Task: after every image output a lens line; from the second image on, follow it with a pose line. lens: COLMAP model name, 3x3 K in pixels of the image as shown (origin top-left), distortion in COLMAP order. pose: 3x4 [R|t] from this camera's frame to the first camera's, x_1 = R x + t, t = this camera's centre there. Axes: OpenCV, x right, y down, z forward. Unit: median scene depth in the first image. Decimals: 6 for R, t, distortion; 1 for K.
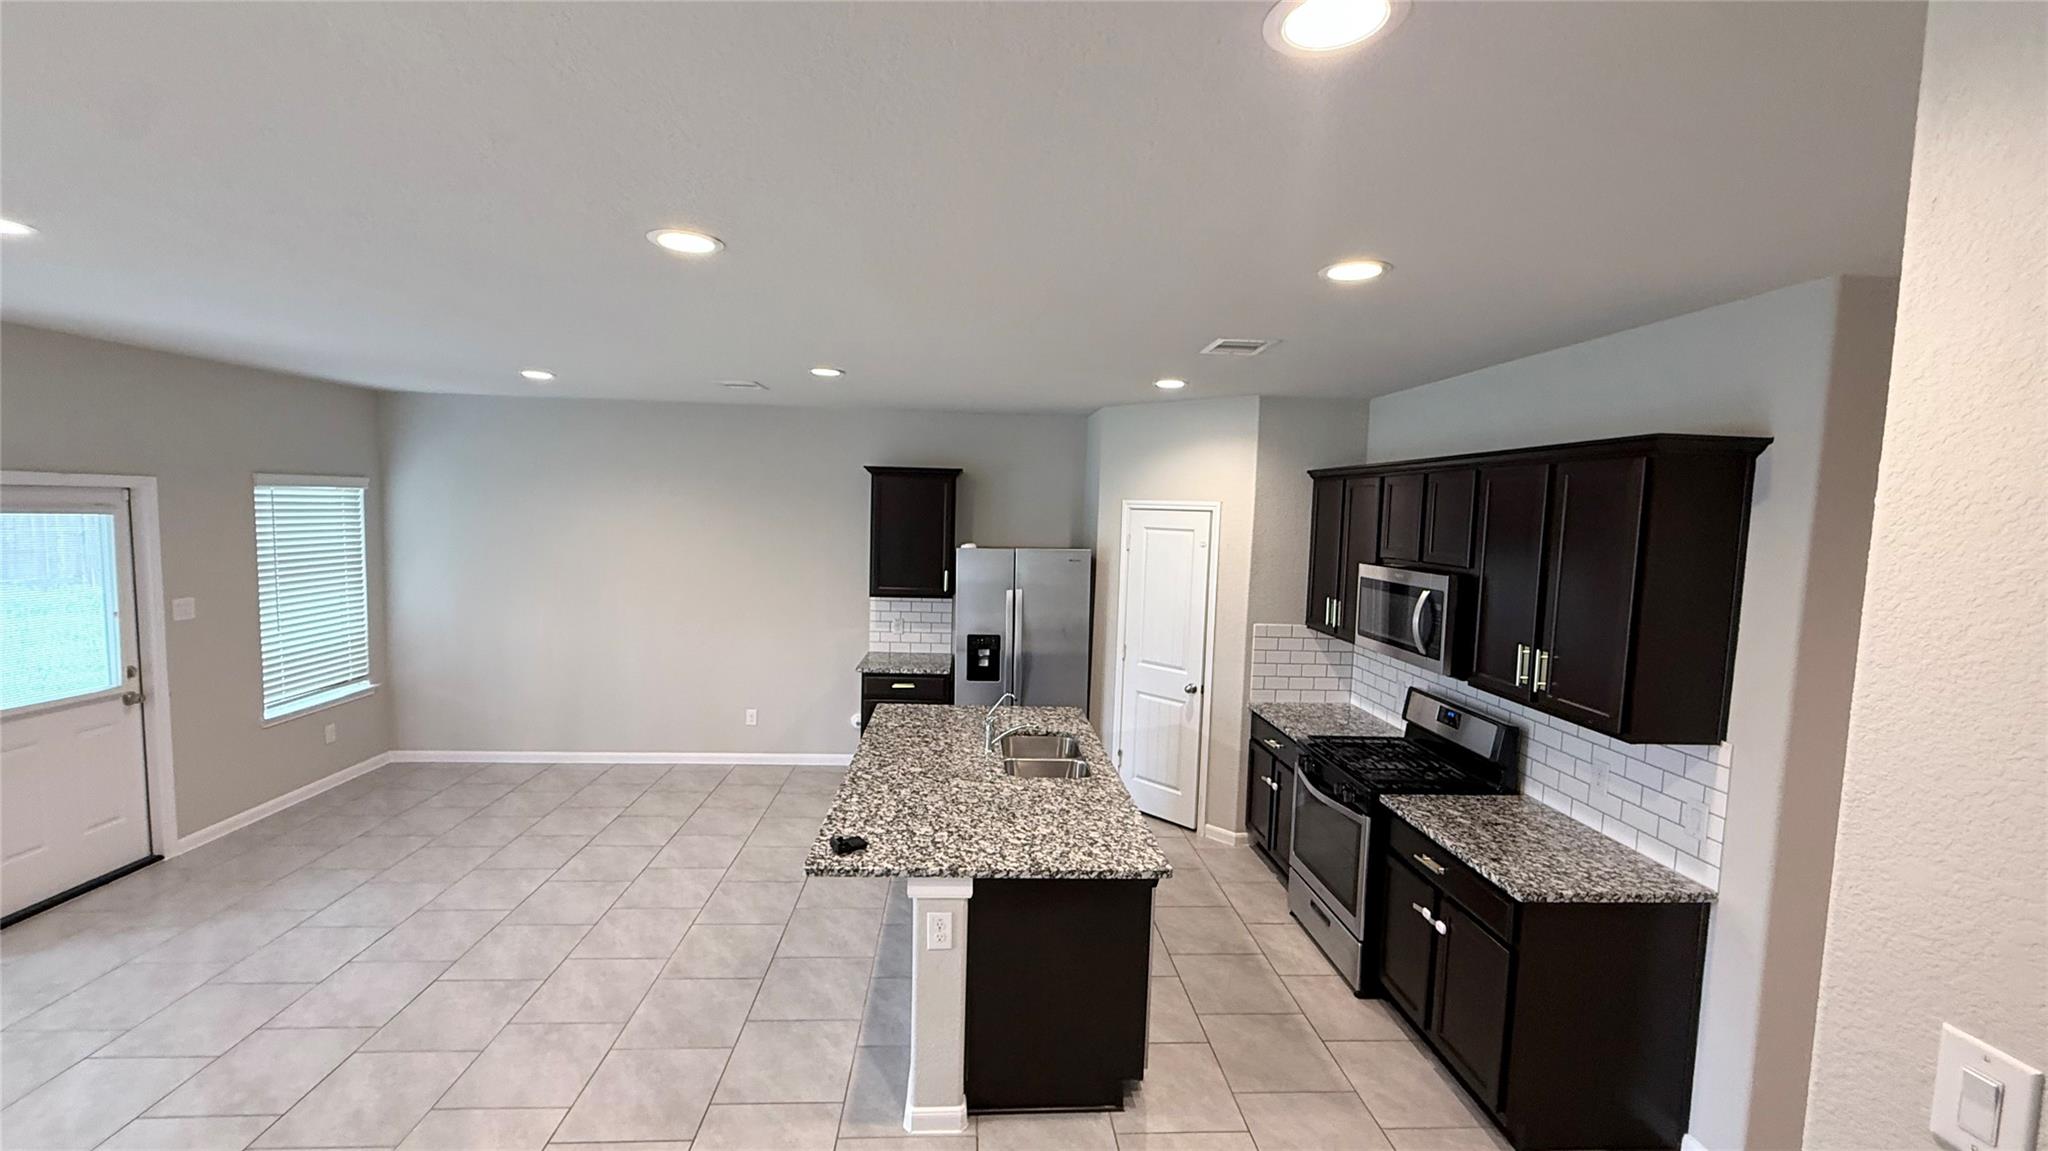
lens RADIAL K [[812.7, 0, 1018.1], [0, 812.7, 574.0], [0, 0, 1]] dist [-0.000182, 0.000122]
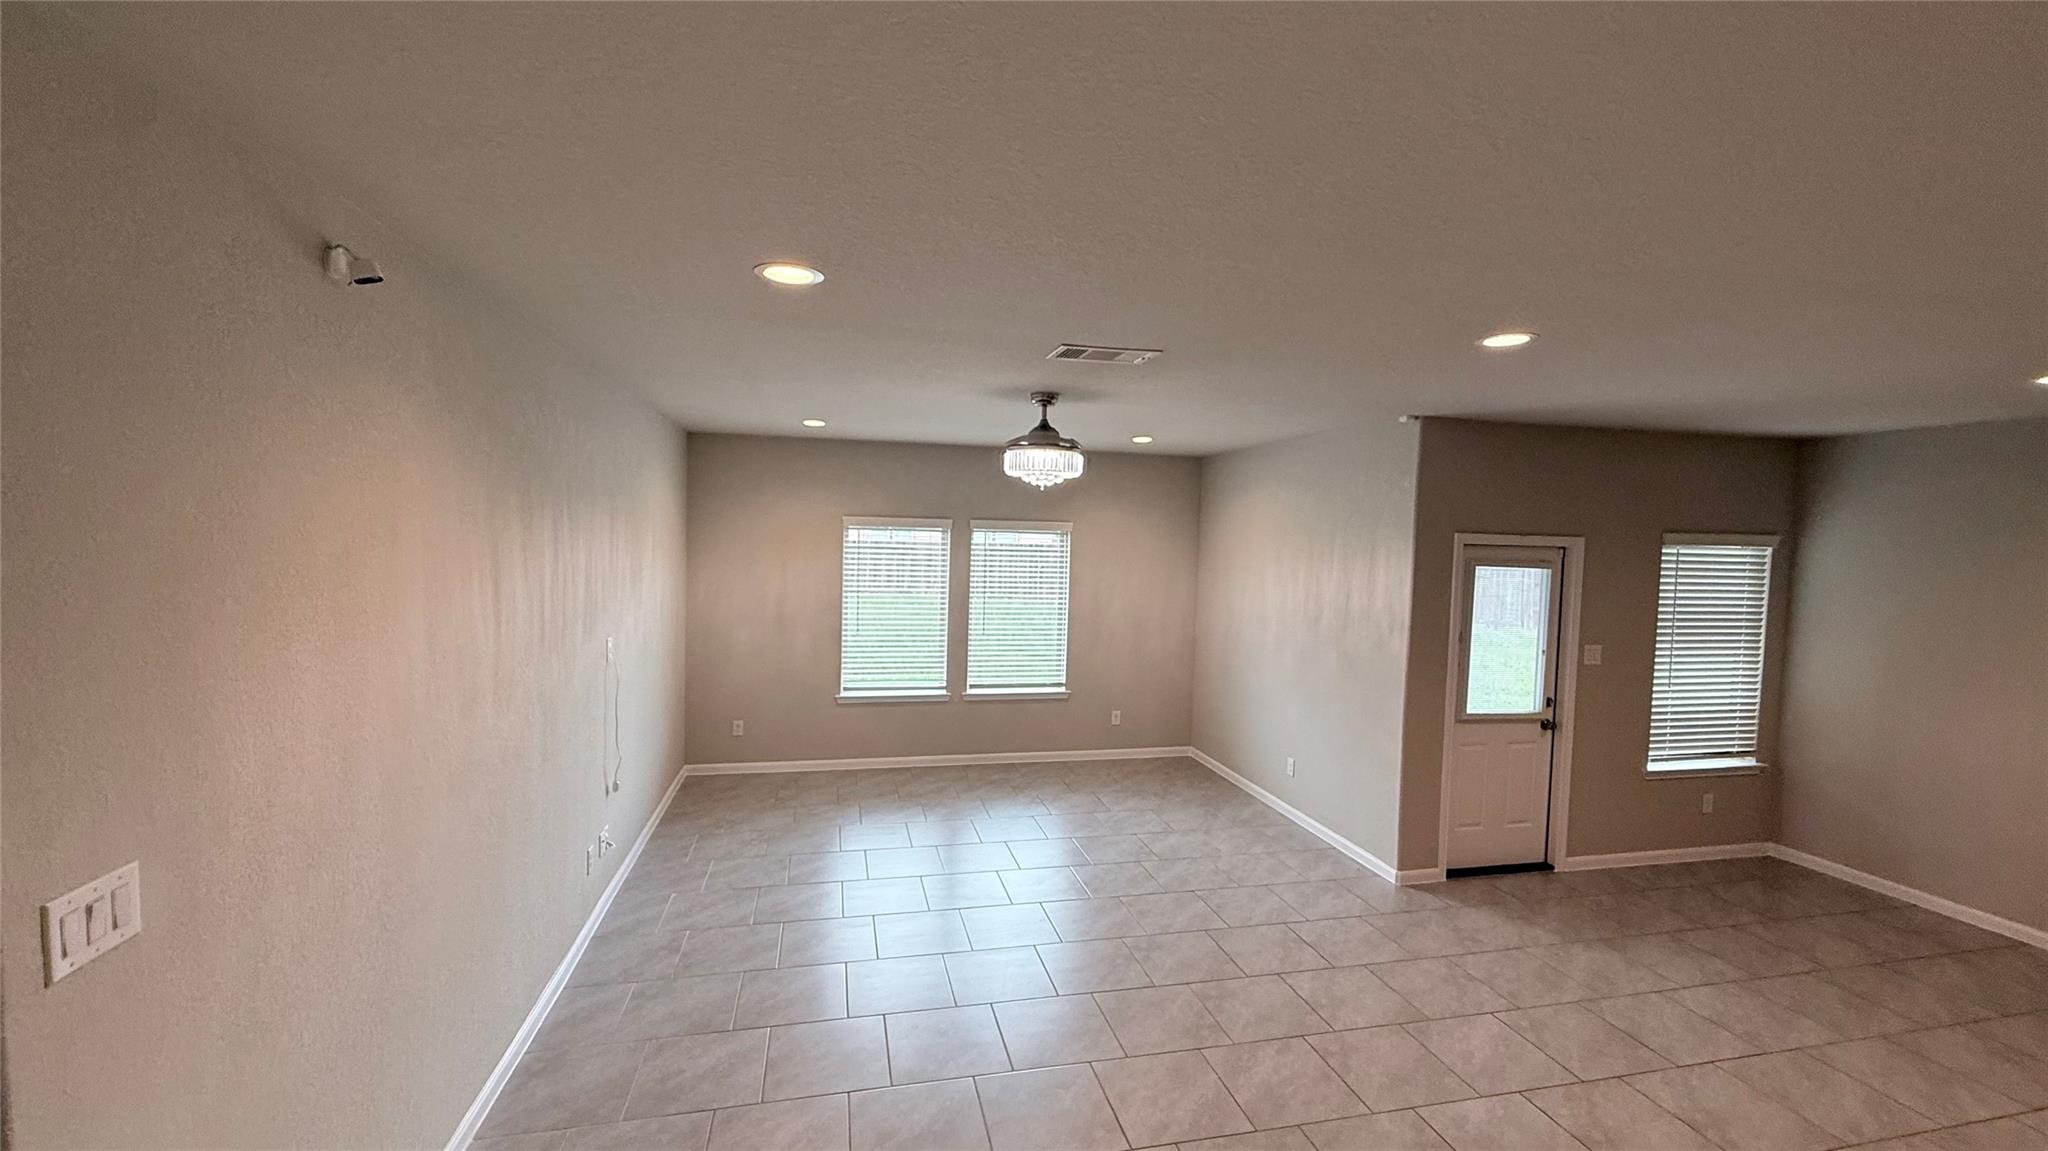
lens RADIAL K [[812.7, 0, 1017.8], [0, 812.7, 581.7], [0, 0, 1]] dist [-0.000182, 0.000122]
pose [[0.161598, 0.029704, -0.986410, -0.055774], [-0.099619, 0.994932, 0.013641, 0.006736], [0.981816, 0.096061, 0.163738, 0.032033]]
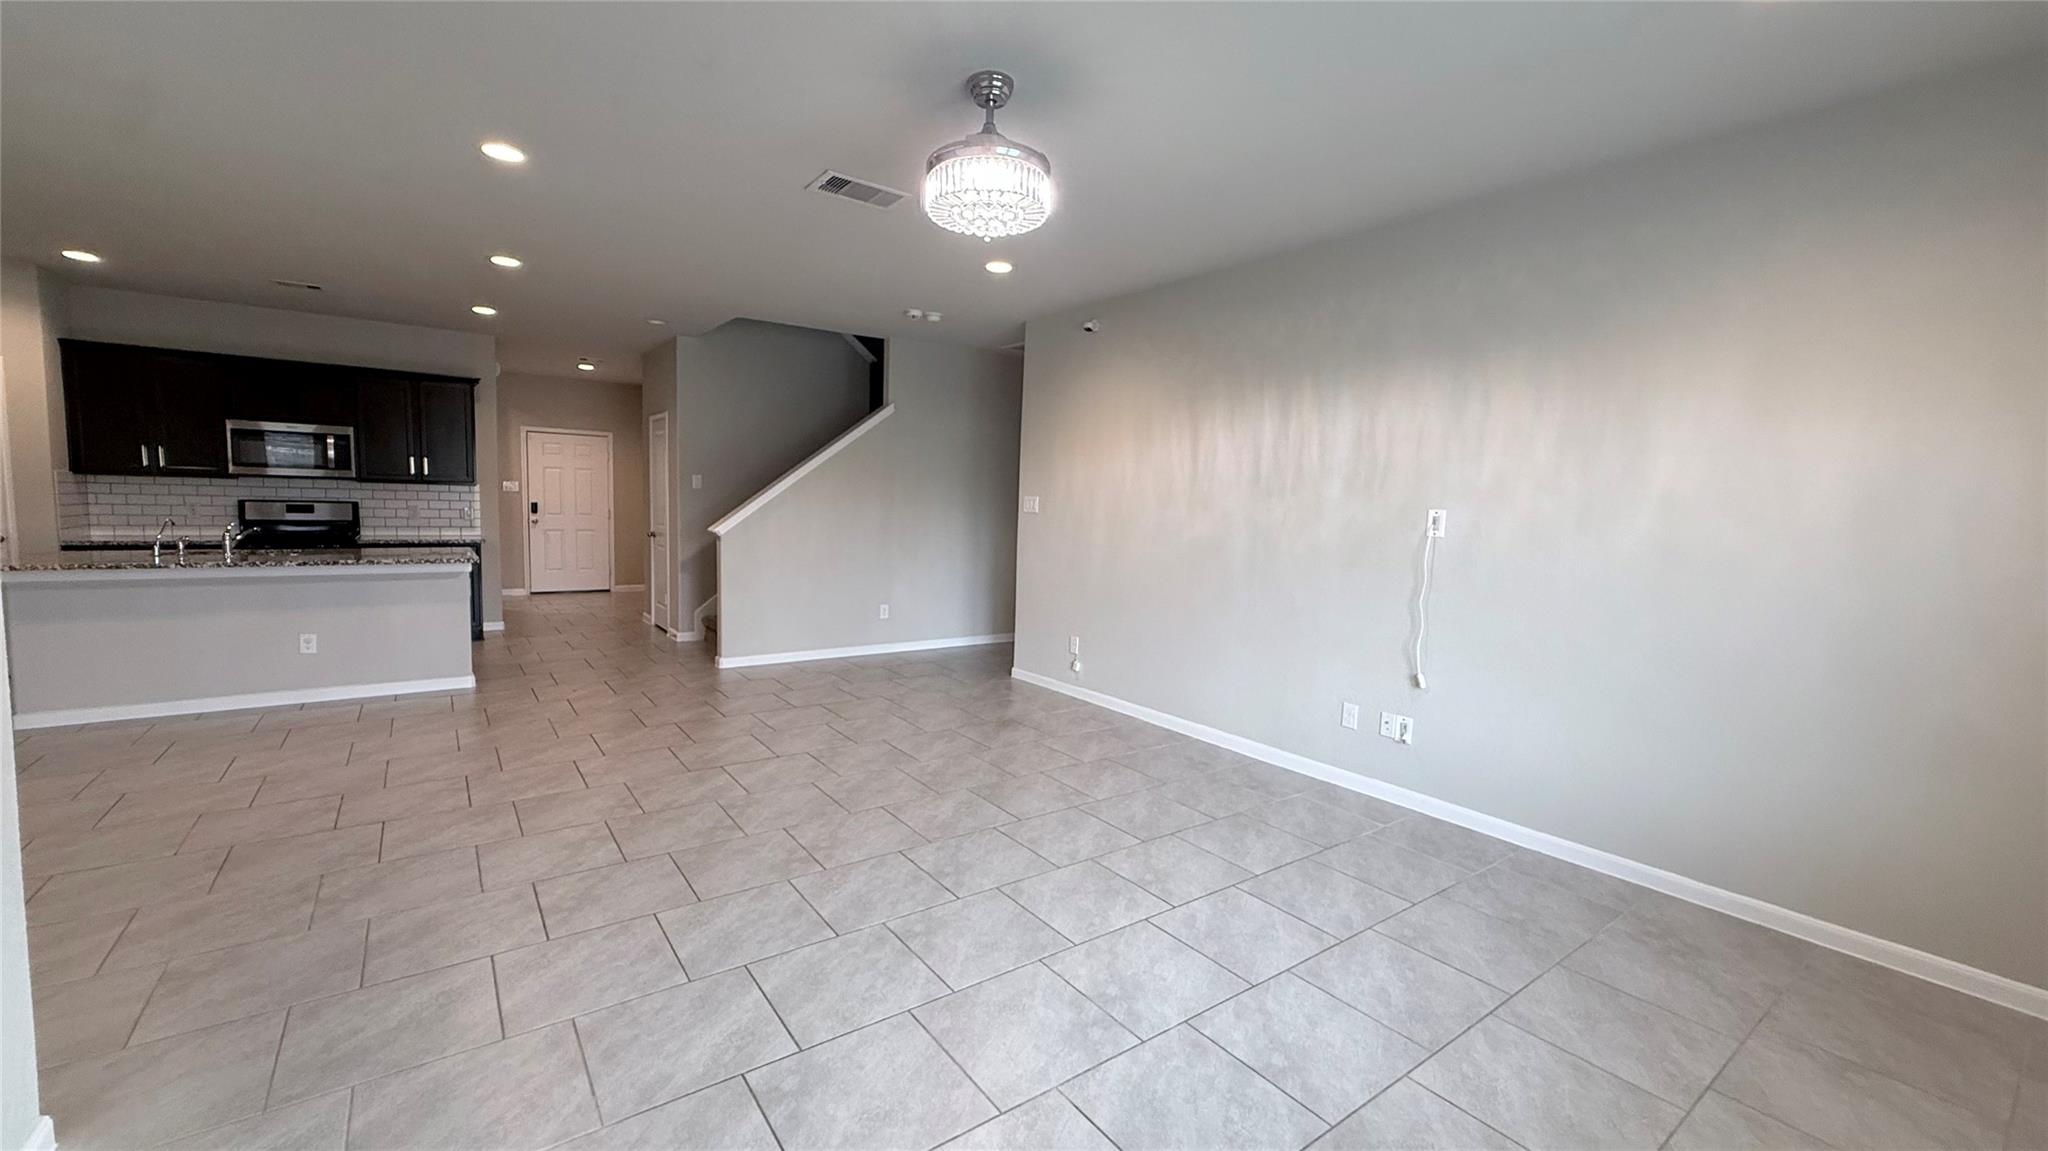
lens RADIAL K [[812.7, 0, 1028.9], [0, 812.7, 578.0], [0, 0, 1]] dist [-0.000182, 0.000122]
pose [[-0.545909, -0.126781, 0.828197, -1.570301], [0.020602, 0.986155, 0.164541, 0.056276], [-0.837591, 0.106887, -0.535739, 0.536984]]
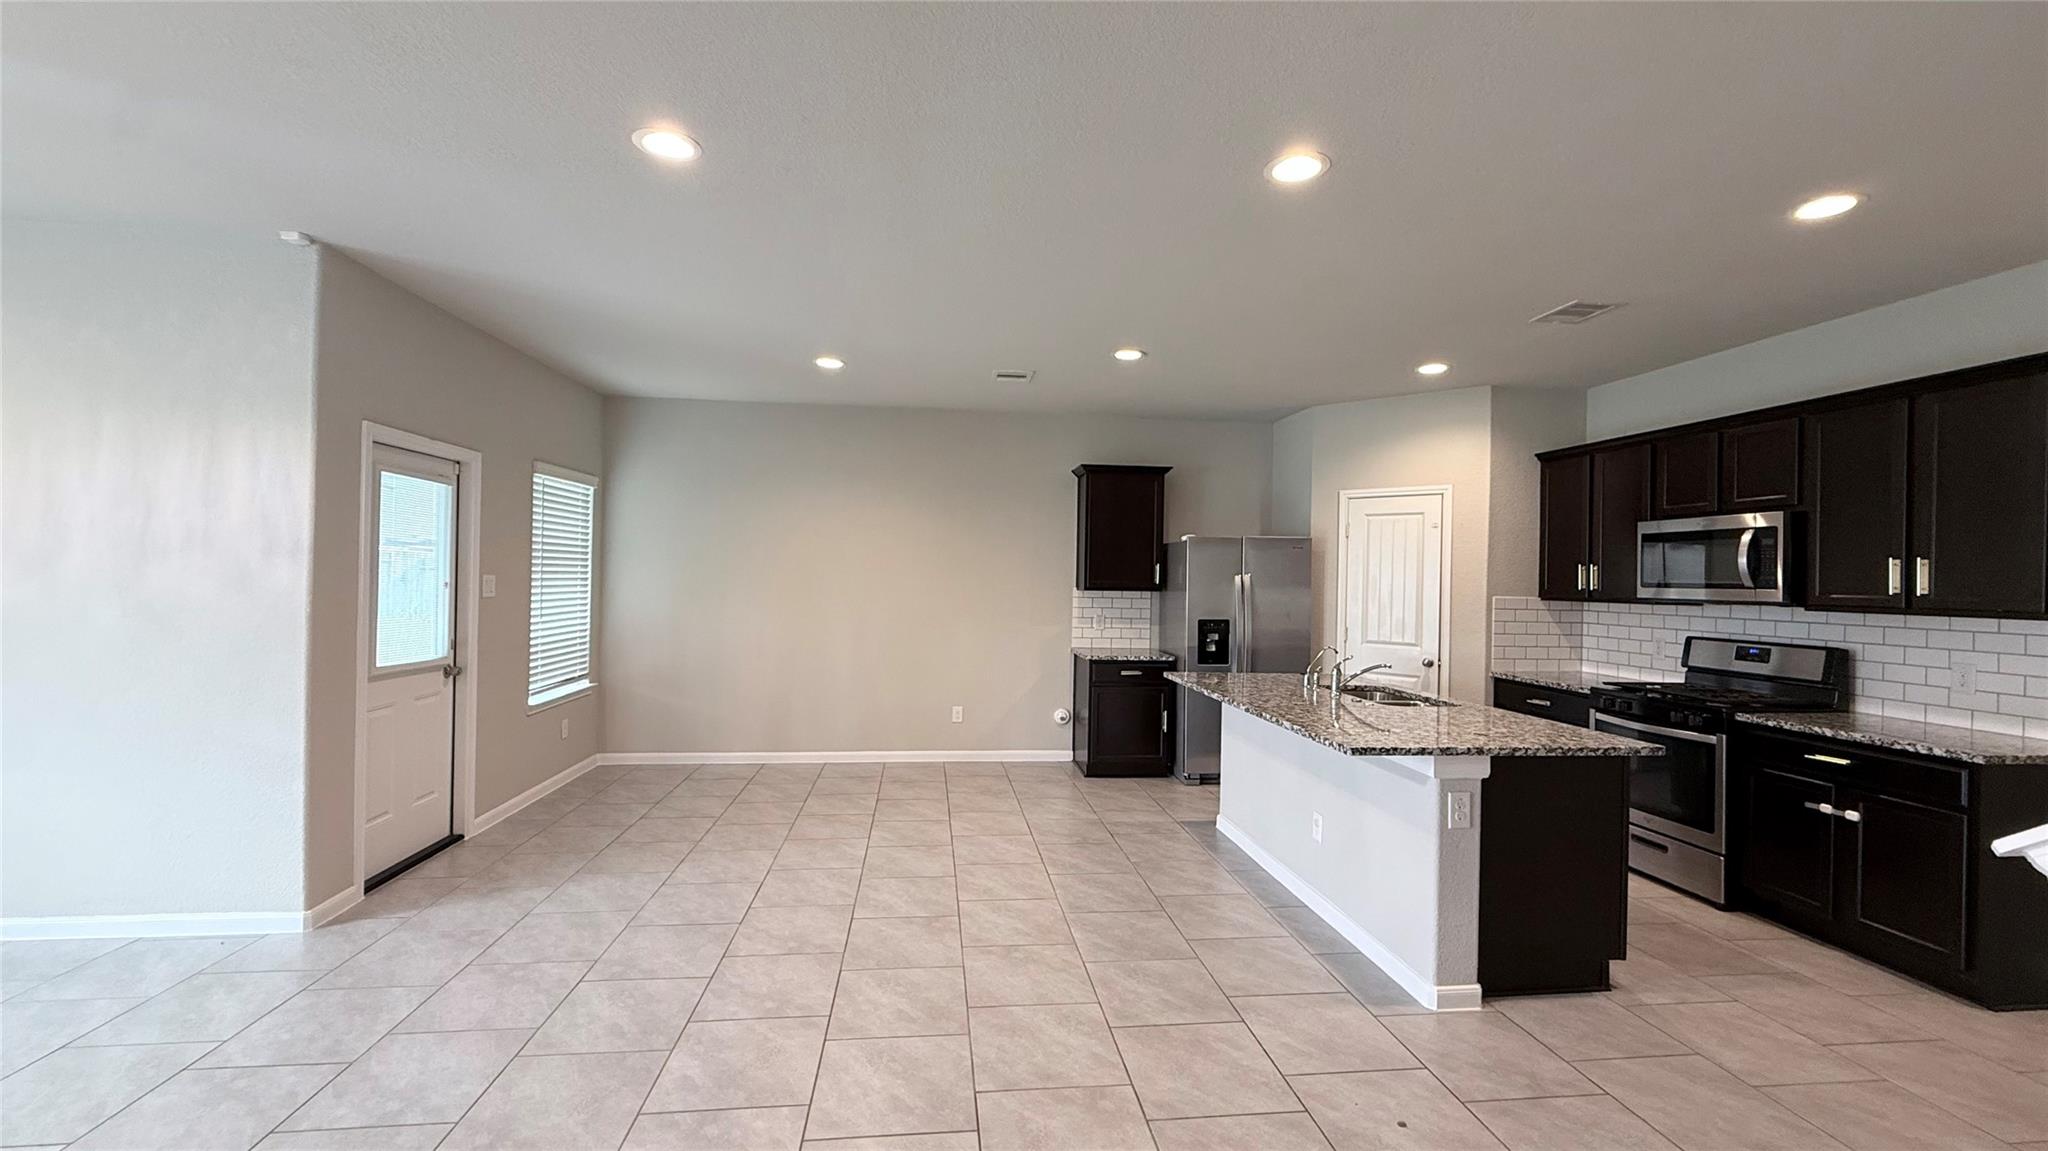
lens RADIAL K [[812.7, 0, 1015.4], [0, 812.7, 576.3], [0, 0, 1]] dist [-0.000182, 0.000122]
pose [[0.998746, -0.010821, 0.048879, -0.430099], [0.014746, 0.996632, -0.080666, 0.123932], [-0.047842, 0.081285, 0.995542, -0.036245]]
